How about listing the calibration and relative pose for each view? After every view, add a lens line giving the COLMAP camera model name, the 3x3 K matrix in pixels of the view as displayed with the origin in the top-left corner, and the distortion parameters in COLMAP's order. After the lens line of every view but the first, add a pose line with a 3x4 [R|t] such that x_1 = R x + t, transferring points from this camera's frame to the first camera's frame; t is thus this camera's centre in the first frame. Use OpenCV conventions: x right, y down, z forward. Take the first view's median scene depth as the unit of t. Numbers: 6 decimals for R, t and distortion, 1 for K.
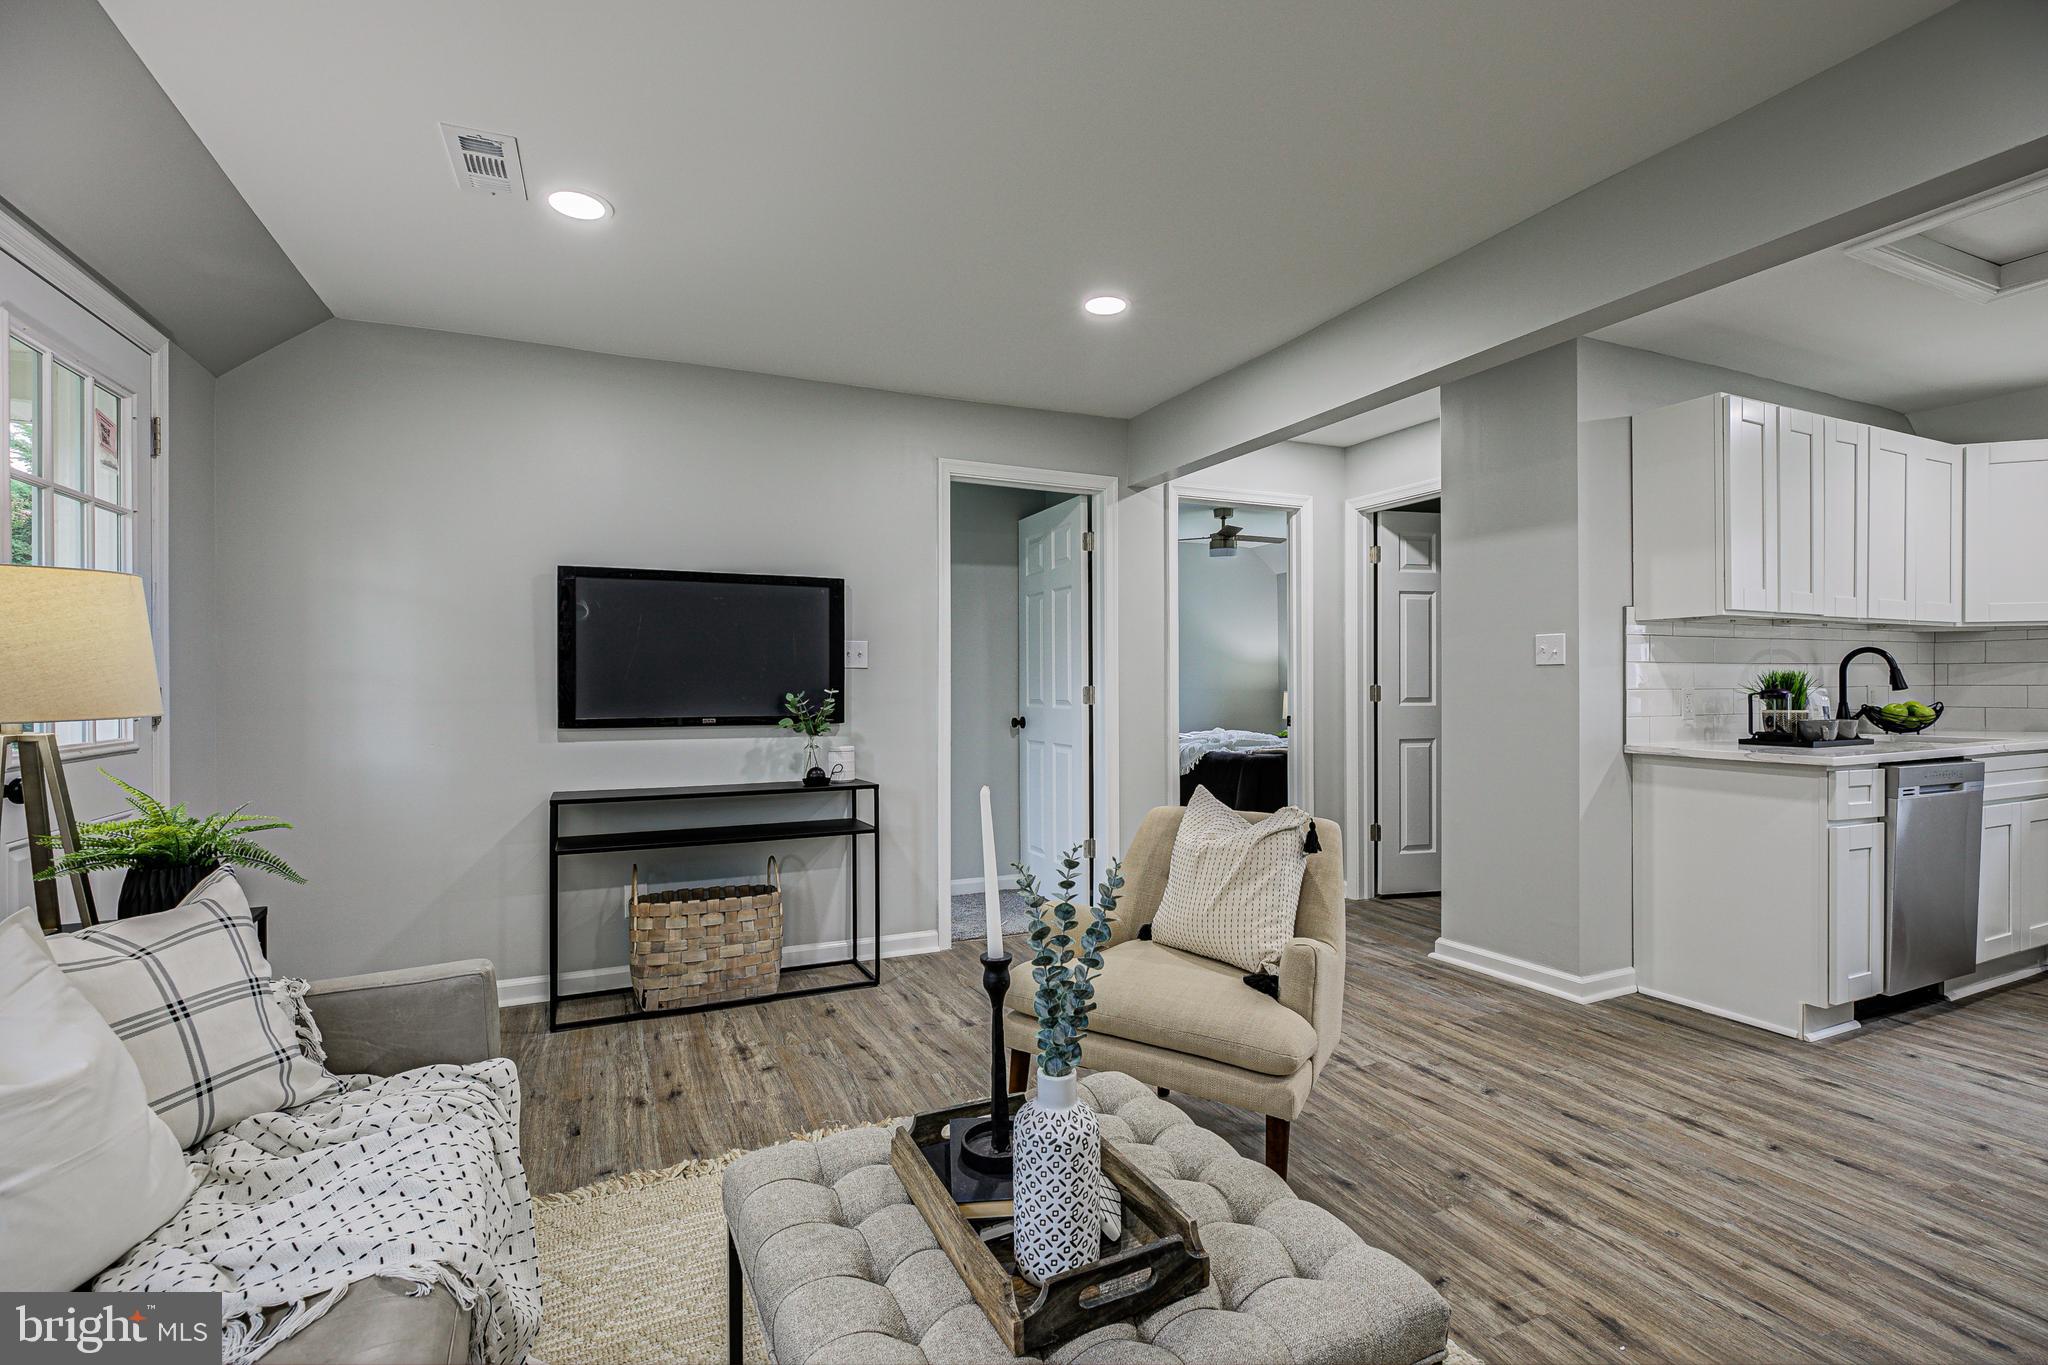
lens RADIAL K [[934.3, 0, 1033.3], [0, 934.3, 686.0], [0, 0, 1]] dist [-0.009047, 0.001087]
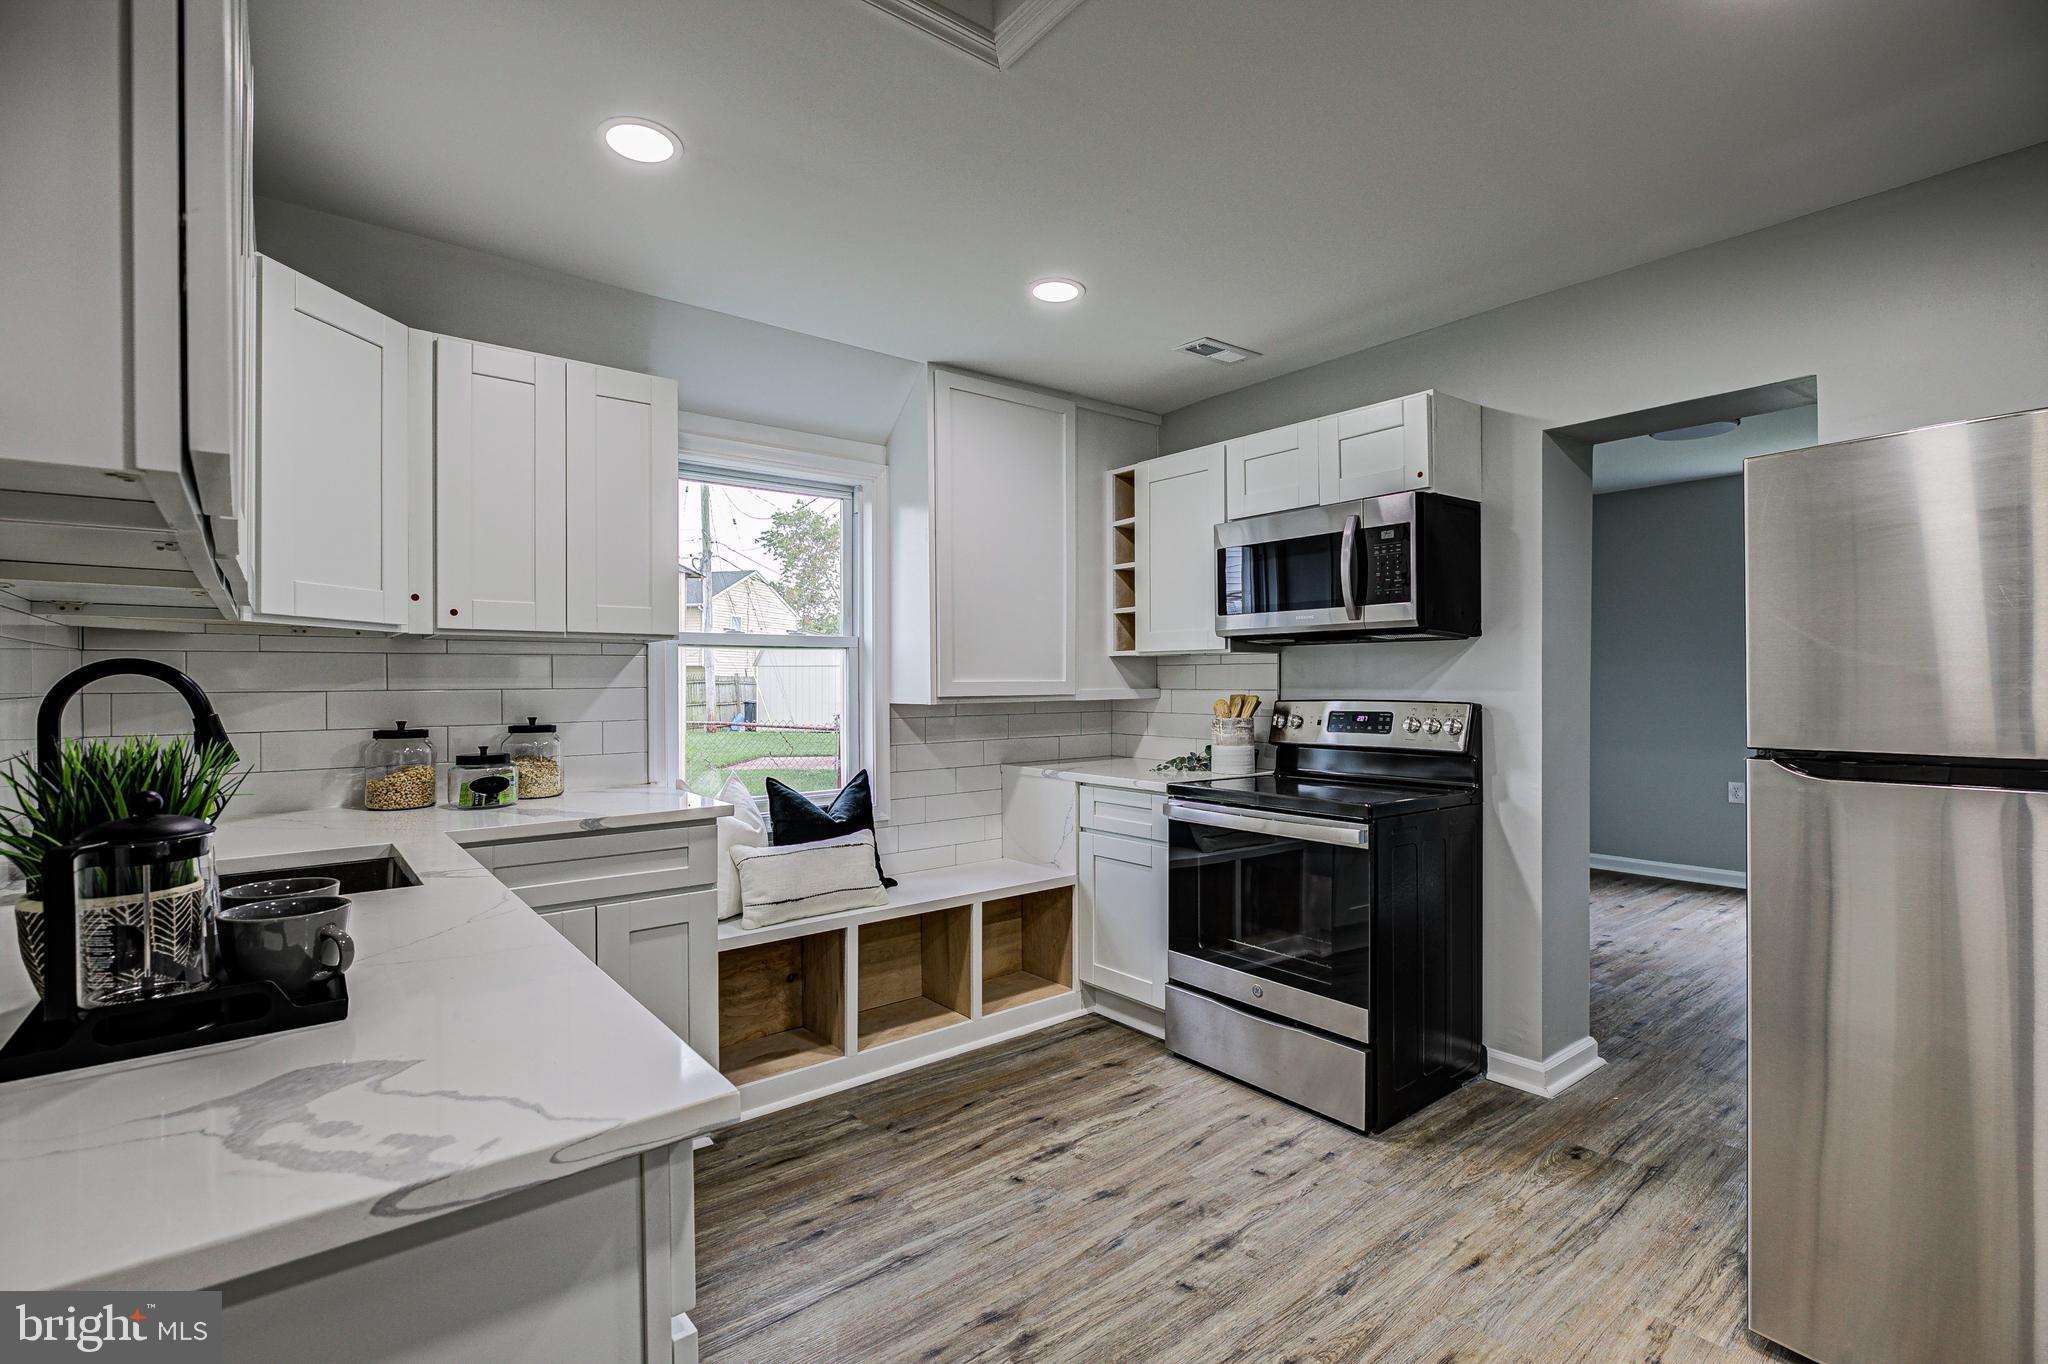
lens RADIAL K [[934.3, 0, 1035.3], [0, 934.3, 681.5], [0, 0, 1]] dist [-0.009047, 0.001087]
pose [[-0.246074, 0.004844, 0.969239, 0.483733], [0.009818, 0.999949, -0.002505, -0.031424], [-0.969201, 0.008899, -0.246109, 0.817318]]
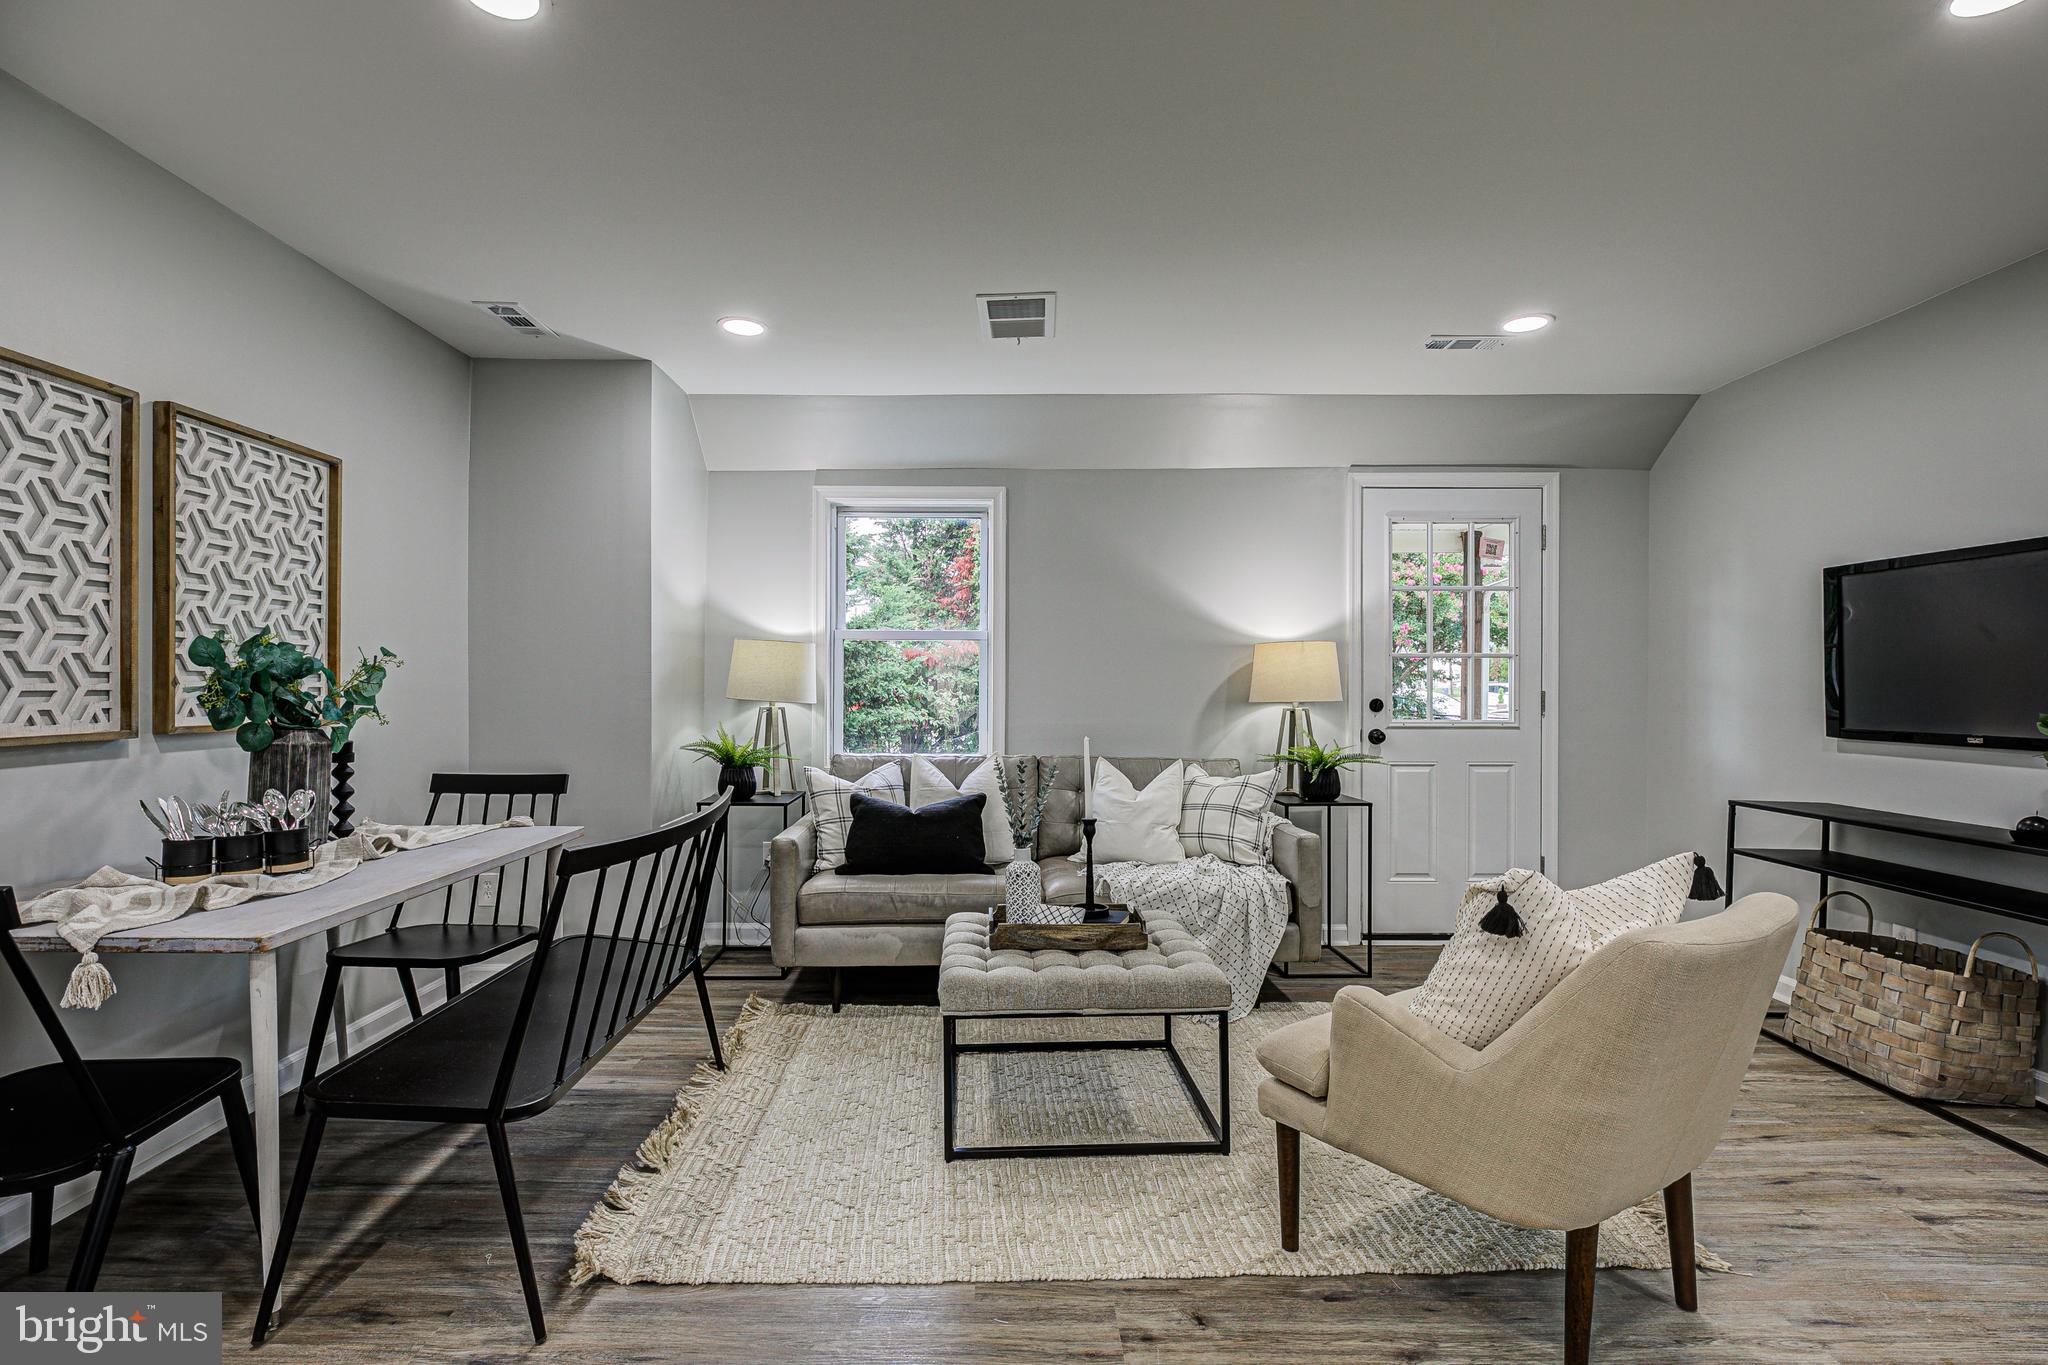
lens RADIAL K [[934.3, 0, 997.8], [0, 934.3, 696.3], [0, 0, 1]] dist [-0.009047, 0.001087]
pose [[-0.426157, 0.008463, -0.904610, 0.716124], [-0.006628, 0.999900, 0.012477, -0.003140], [0.904625, 0.011313, -0.426058, 0.627834]]
